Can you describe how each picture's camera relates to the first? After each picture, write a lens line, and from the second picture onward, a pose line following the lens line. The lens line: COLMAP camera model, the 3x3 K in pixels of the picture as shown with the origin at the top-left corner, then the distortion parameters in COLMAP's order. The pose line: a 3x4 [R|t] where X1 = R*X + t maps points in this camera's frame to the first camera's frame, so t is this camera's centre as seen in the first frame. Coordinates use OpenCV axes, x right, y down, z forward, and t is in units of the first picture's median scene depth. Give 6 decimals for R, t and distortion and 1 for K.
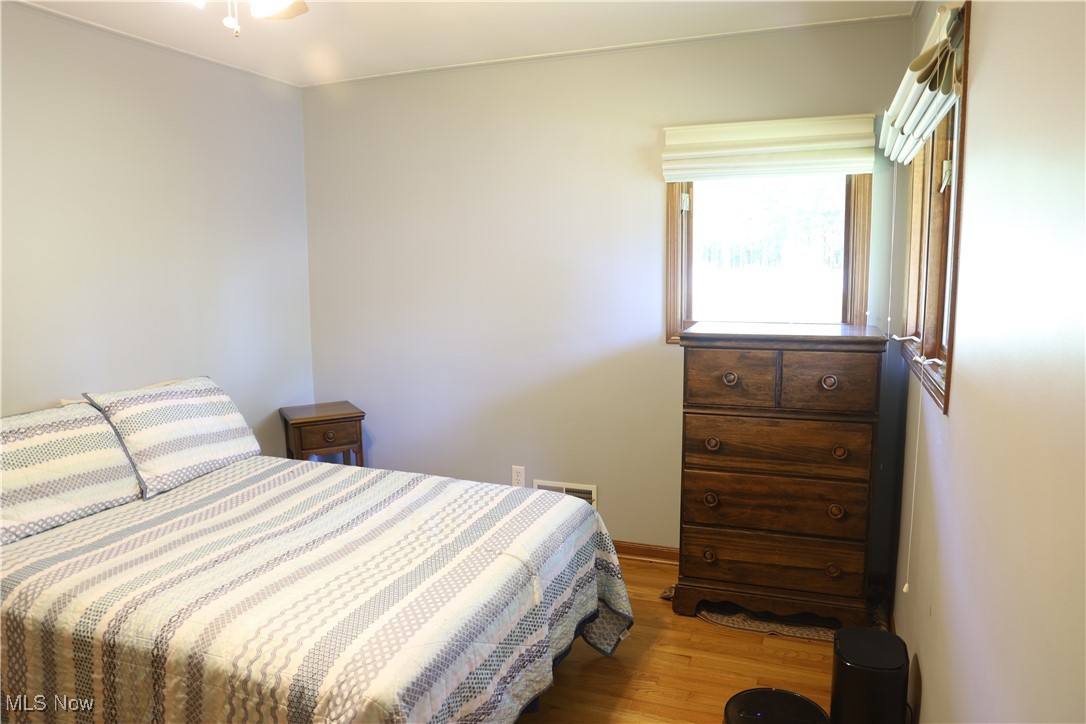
lens RADIAL K [[747.7, 0, 537.7], [0, 747.7, 365.6], [0, 0, 1]] dist [-0.089131, 0.065167]
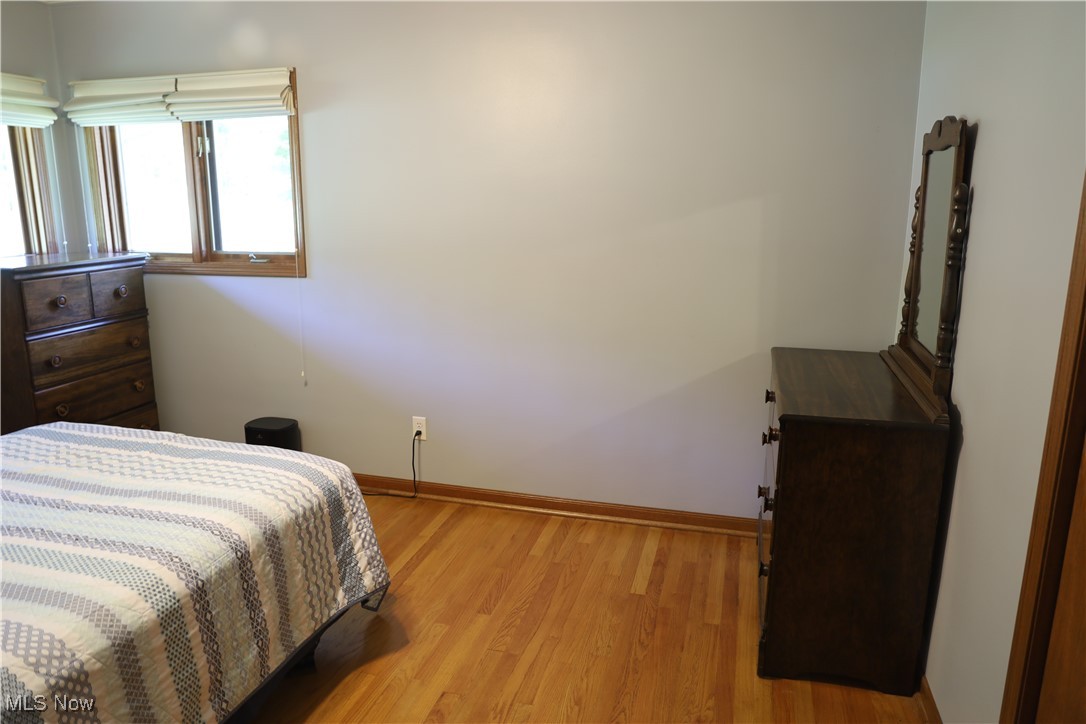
lens RADIAL K [[747.7, 0, 534.2], [0, 747.7, 357.2], [0, 0, 1]] dist [-0.089131, 0.065167]
pose [[-0.095714, -0.202815, 0.974528, -1.480106], [0.135031, 0.967328, 0.214579, -0.068740], [-0.986208, 0.152130, -0.065200, 0.546583]]
